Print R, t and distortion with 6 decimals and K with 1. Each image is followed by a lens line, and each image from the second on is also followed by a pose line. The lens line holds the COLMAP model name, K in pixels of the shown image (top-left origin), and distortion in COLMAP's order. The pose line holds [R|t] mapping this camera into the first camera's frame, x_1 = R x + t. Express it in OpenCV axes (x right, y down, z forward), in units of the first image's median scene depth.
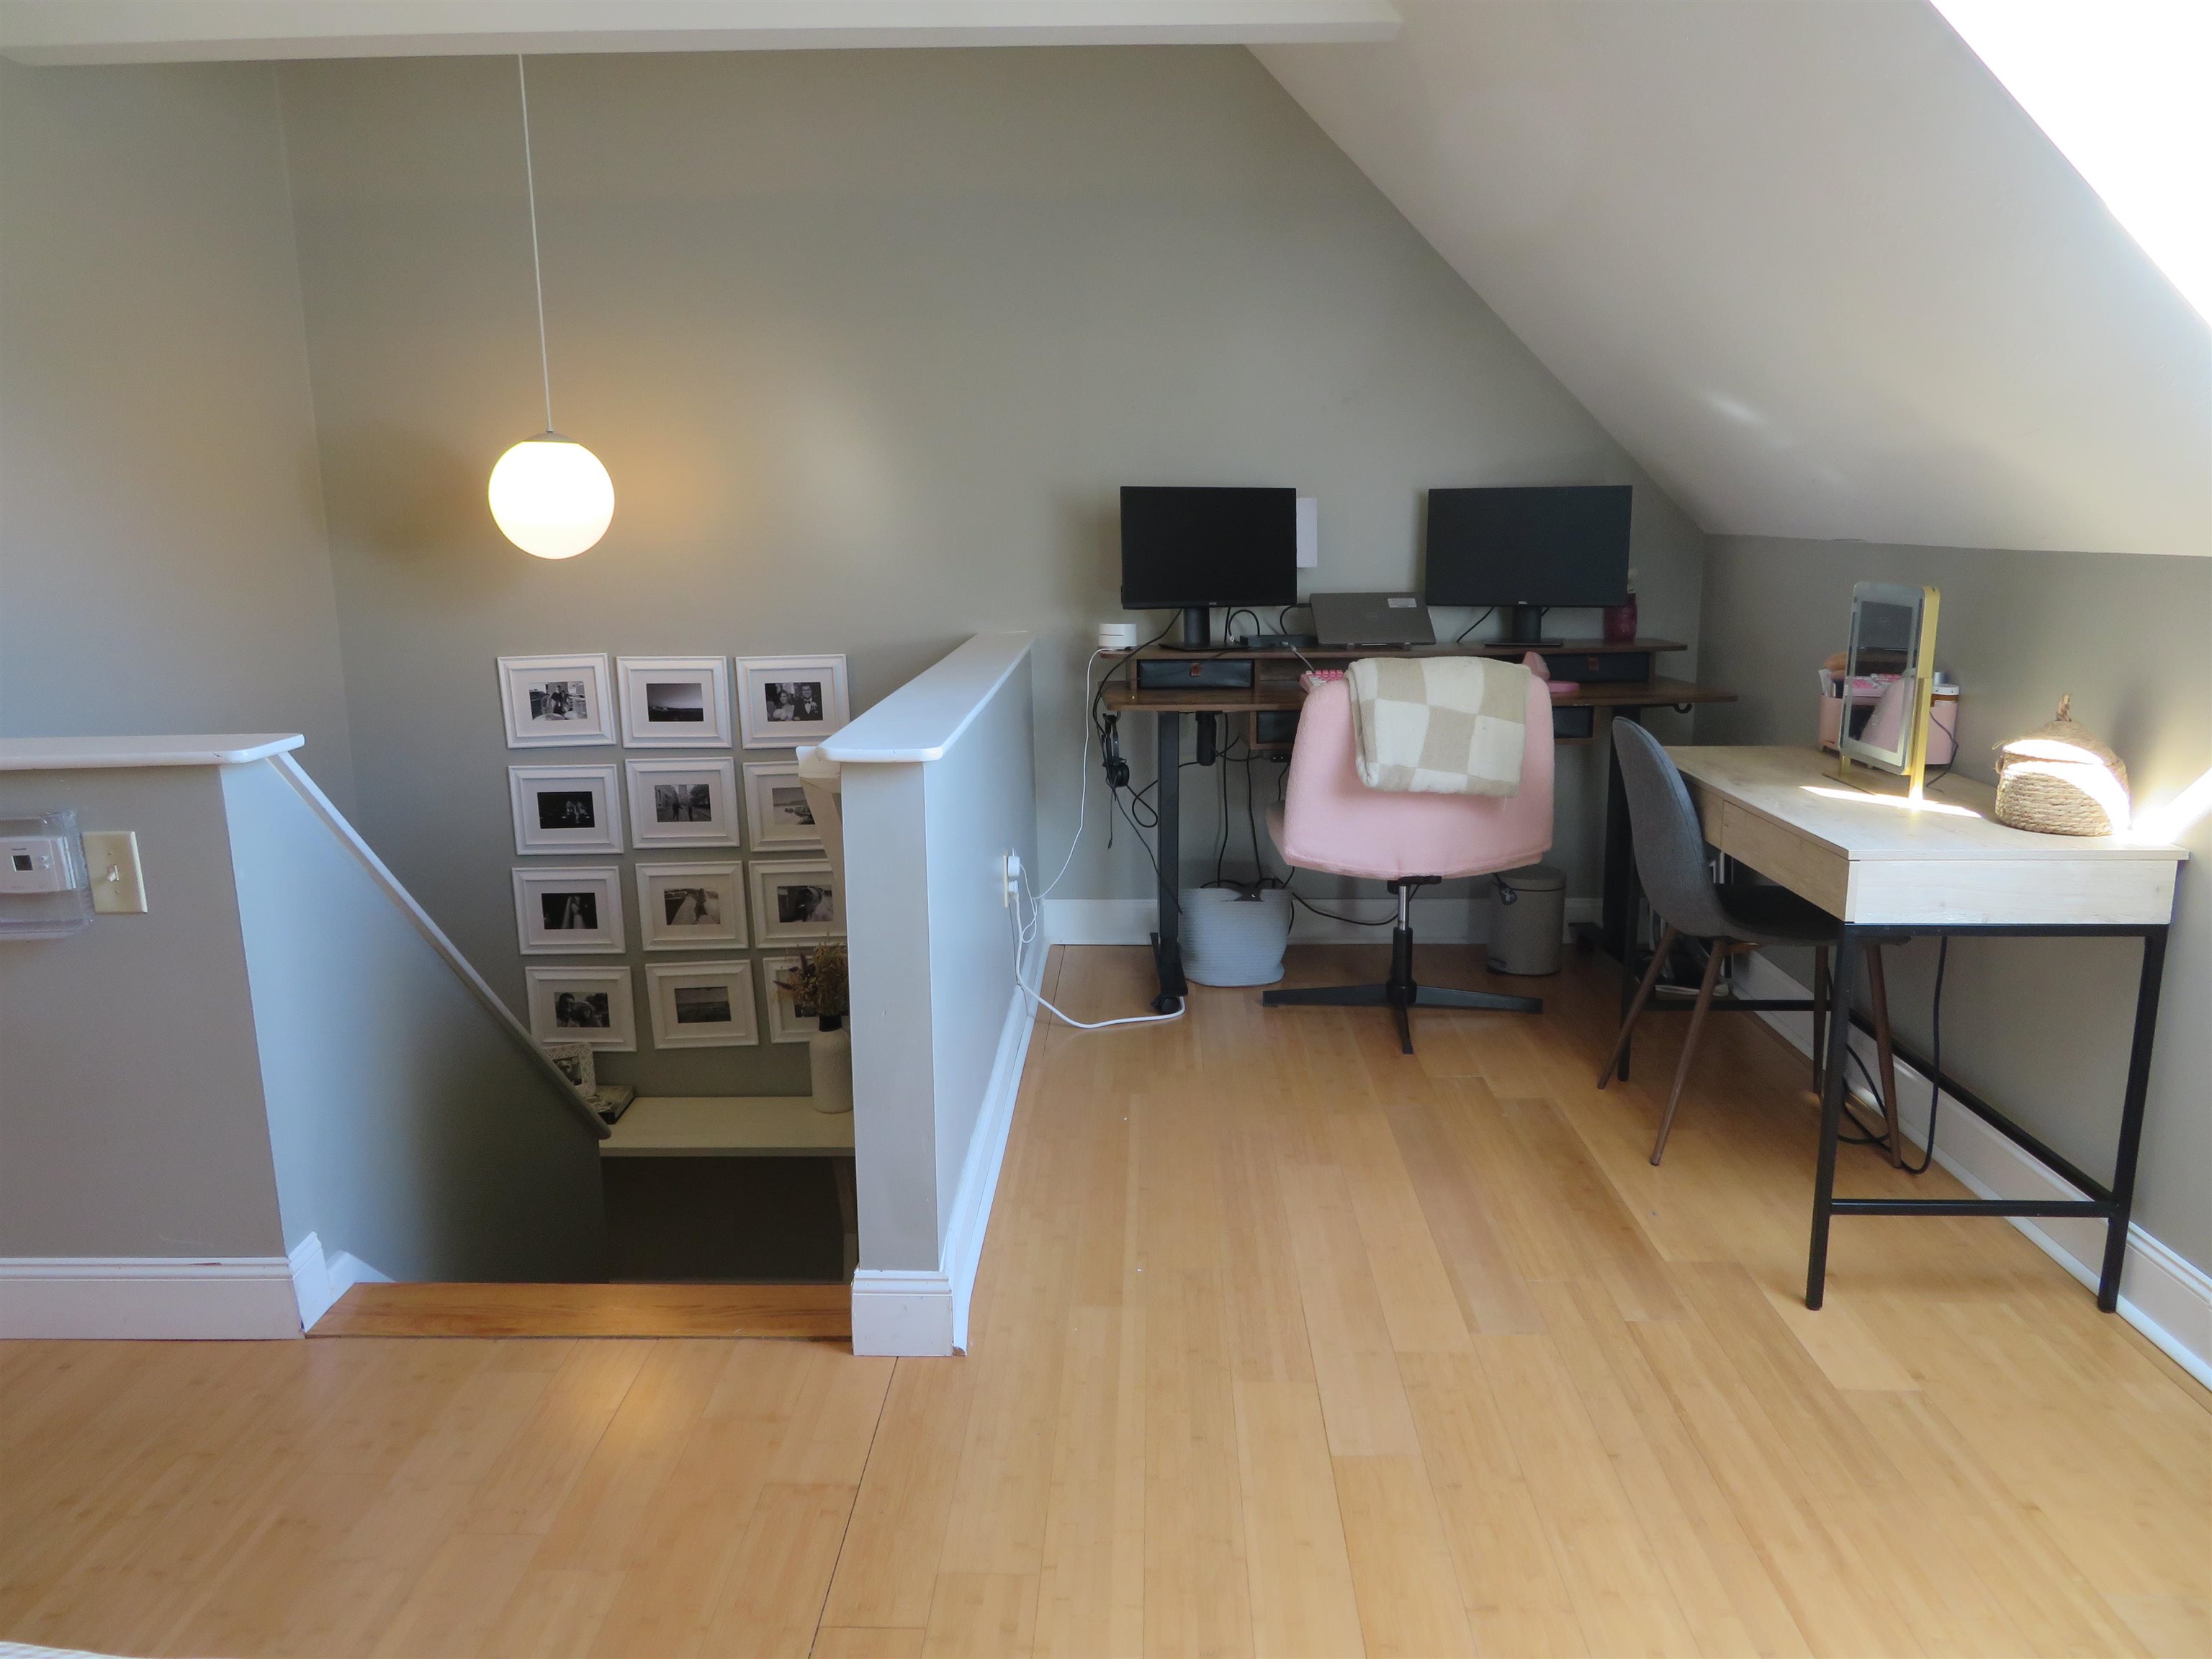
lens RADIAL K [[1576.1, 0, 1102.2], [0, 1576.1, 826.1], [0, 0, 1]] dist [-0.004301, 0.001306]
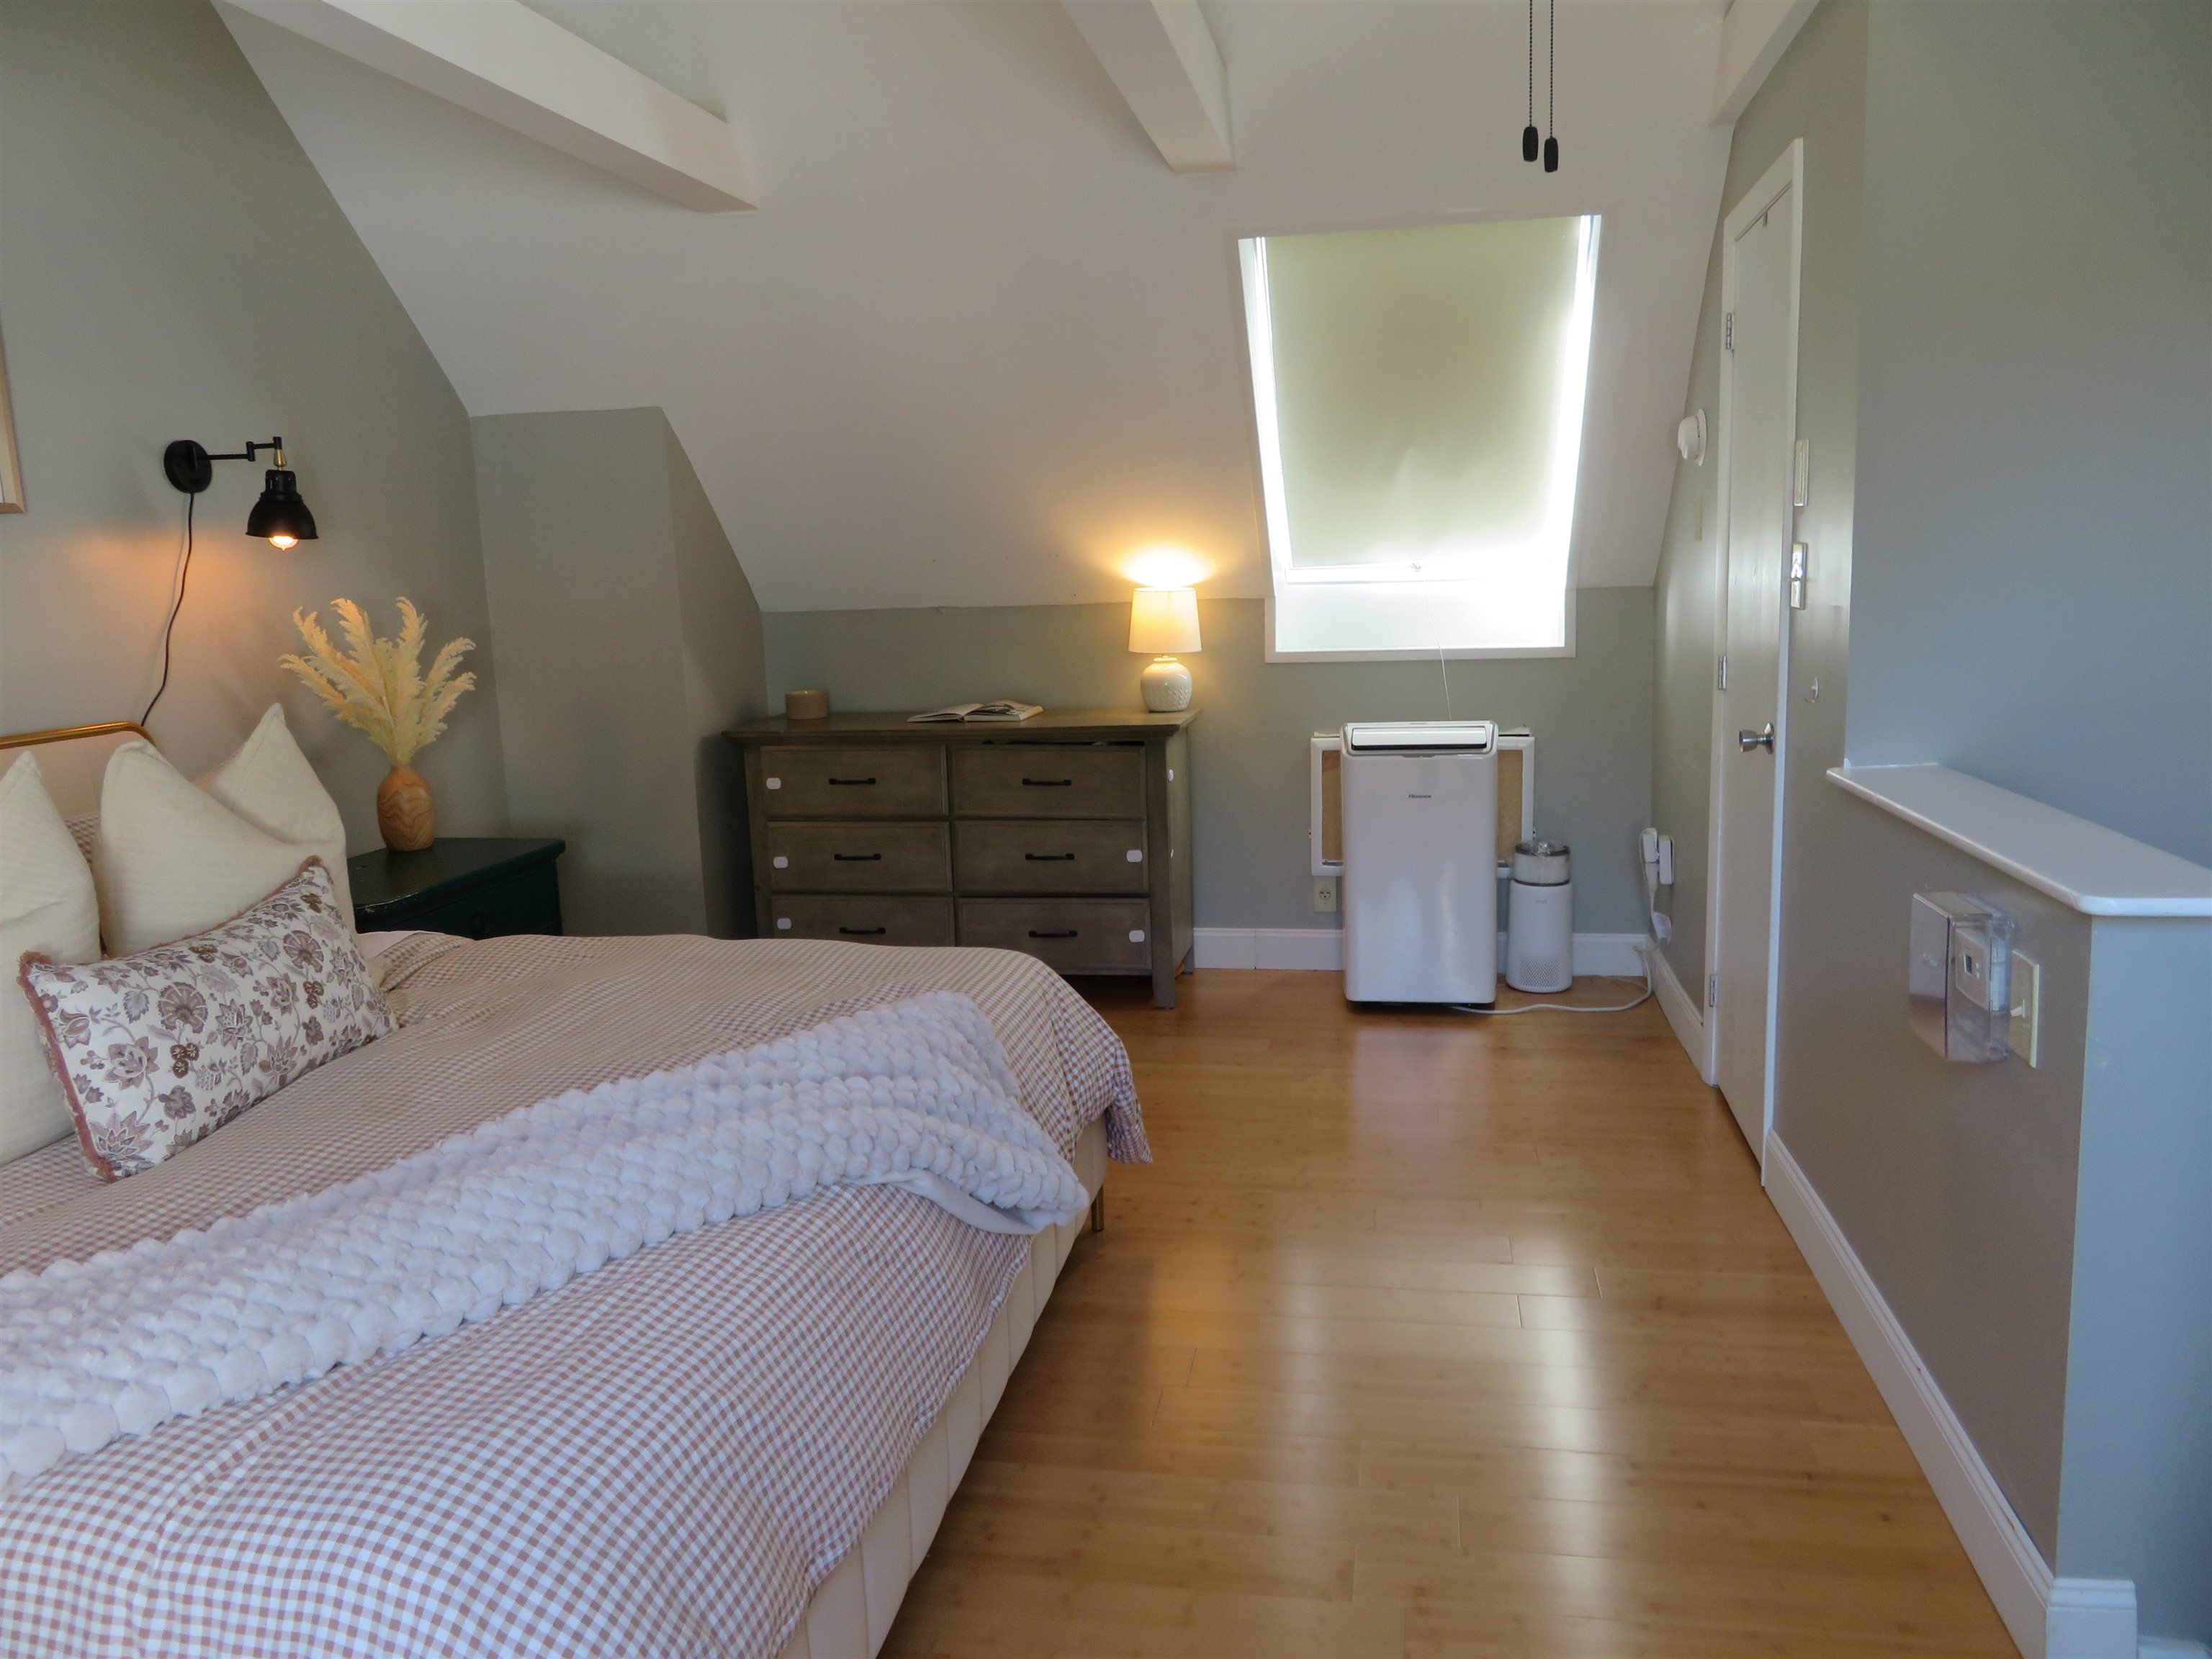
lens RADIAL K [[1576.1, 0, 1102.2], [0, 1576.1, 826.1], [0, 0, 1]] dist [-0.004301, 0.001306]
pose [[-0.166316, 0.188708, -0.967847, 0.104181], [-0.151256, 0.965019, 0.214149, -0.081627], [0.974403, 0.182009, -0.131955, 0.323008]]
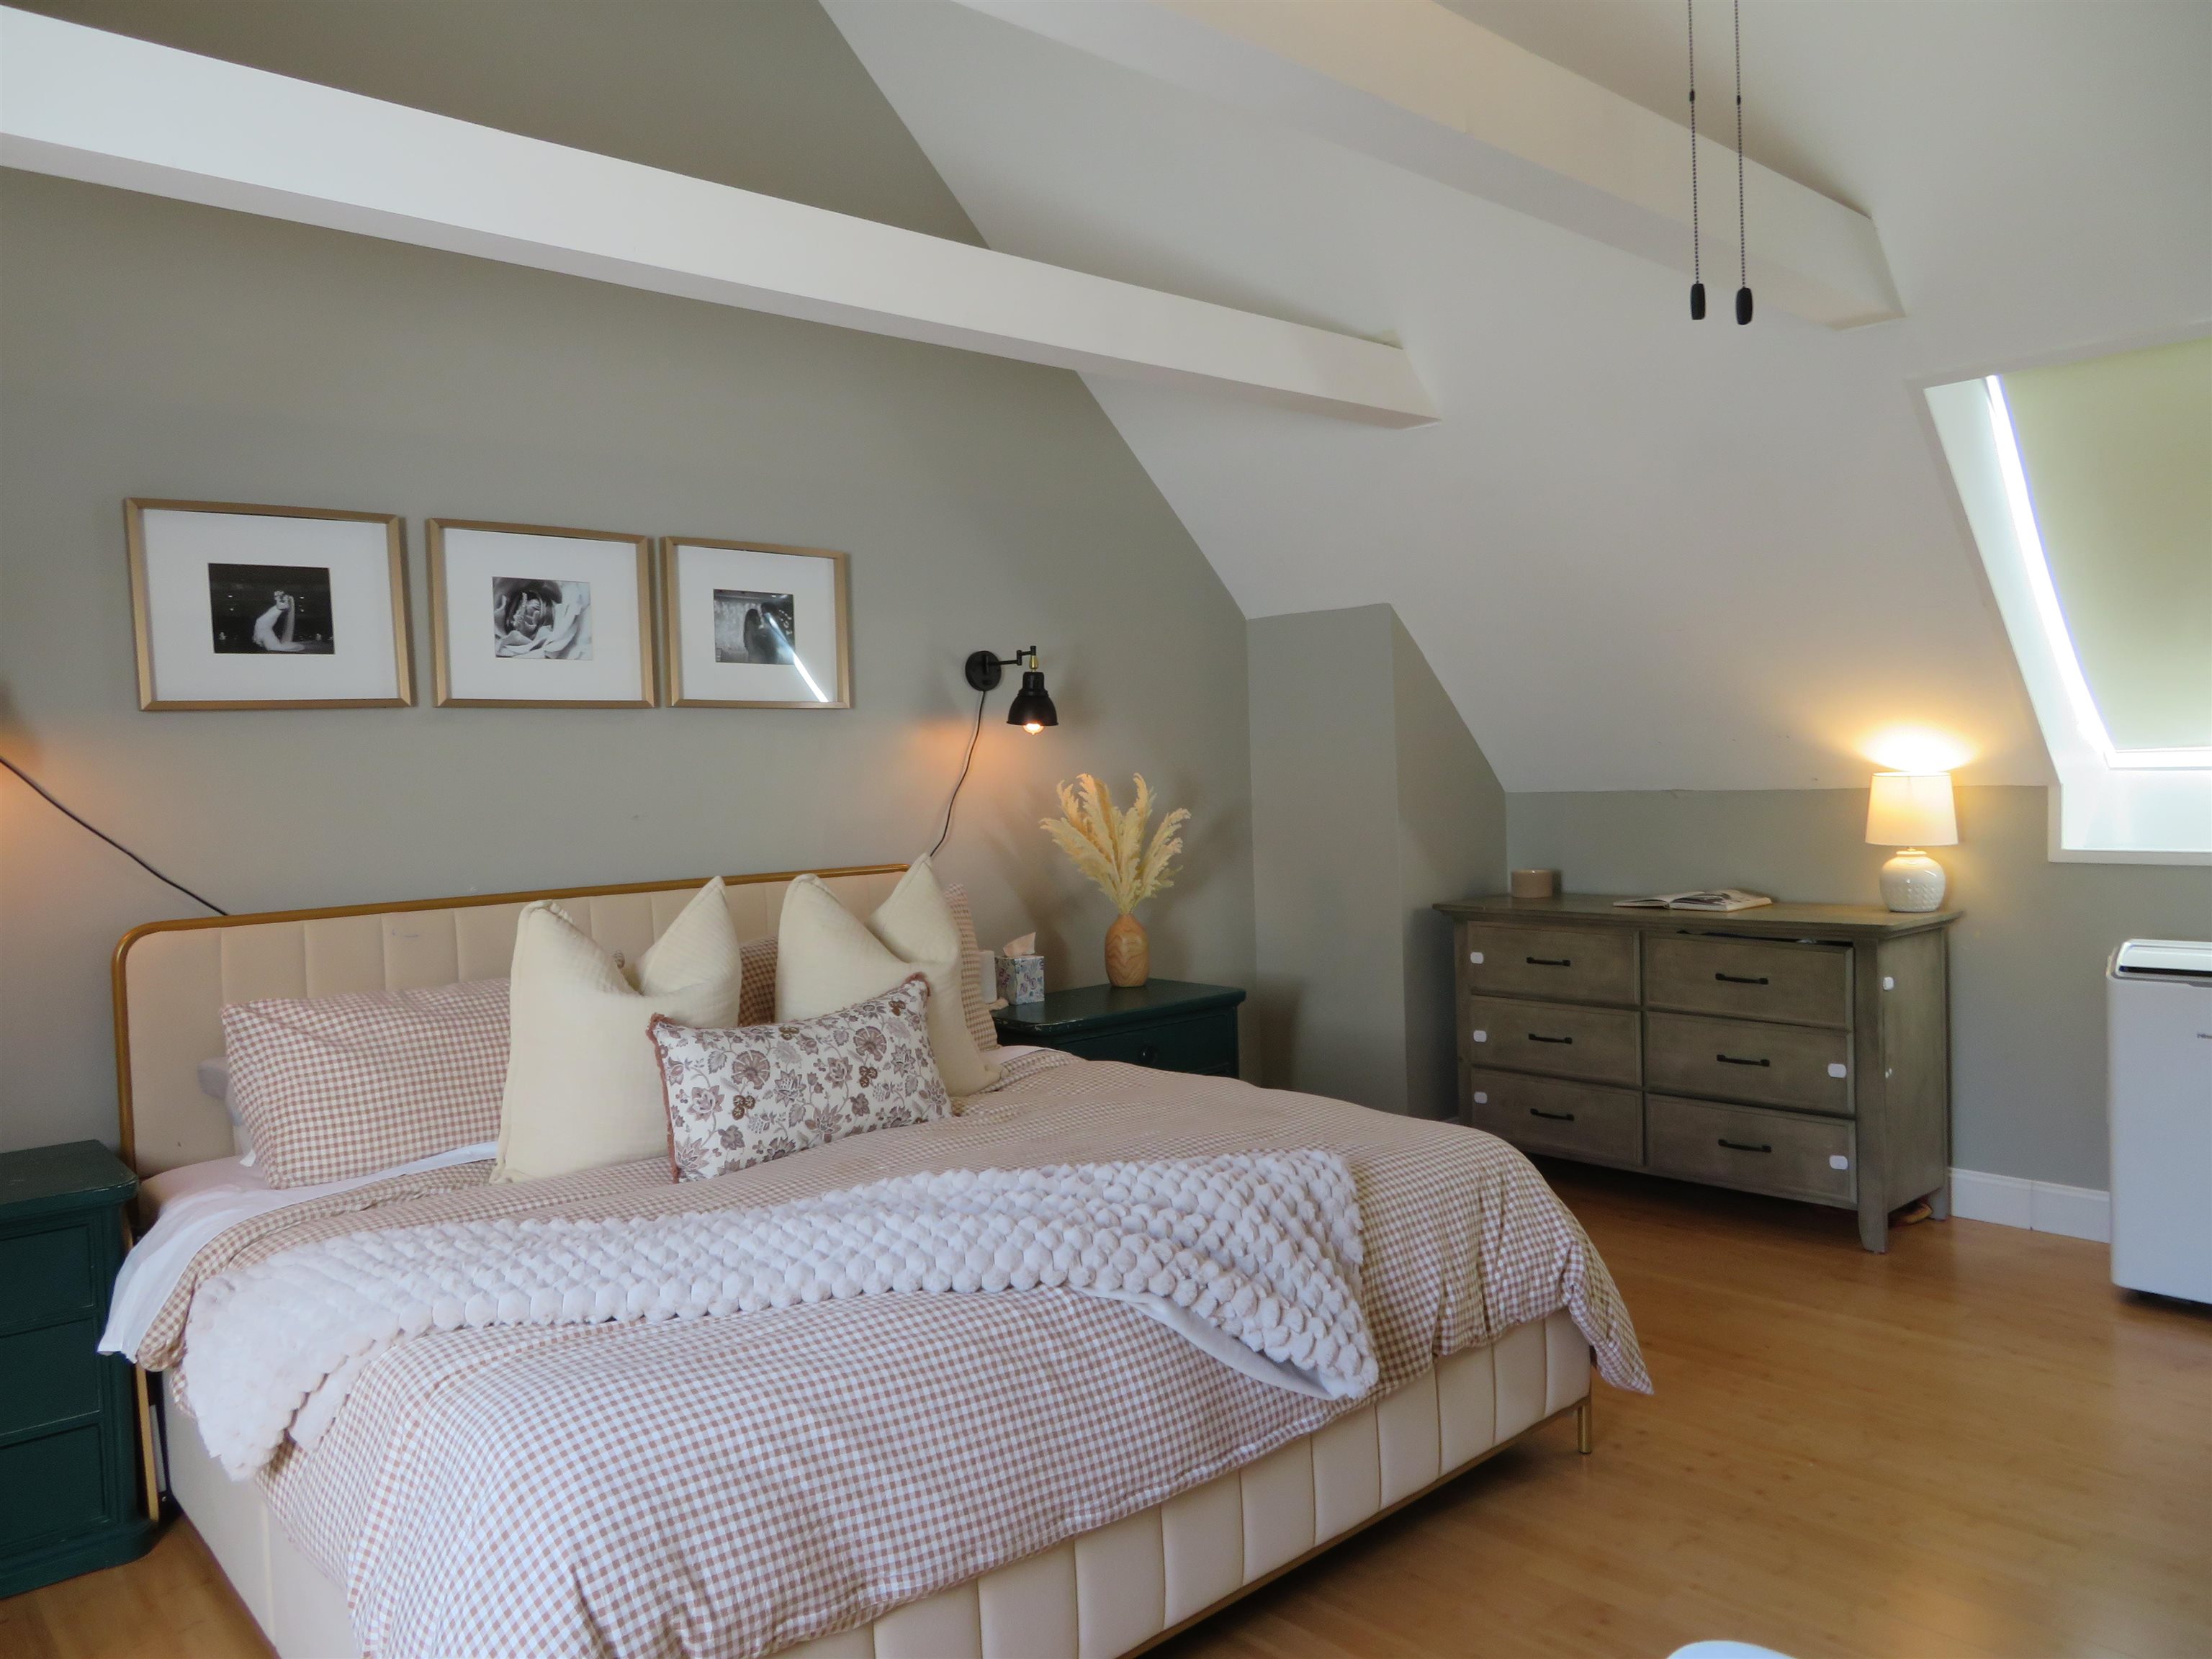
lens RADIAL K [[1586.5, 0, 1112.7], [0, 1586.5, 825.0], [0, 0, 1]] dist [-0.006469, 0.002490]
pose [[-0.719292, 0.062556, -0.691885, 0.038849], [-0.090133, 0.979116, 0.182229, -0.114001], [0.688836, 0.193437, -0.698633, 0.532319]]
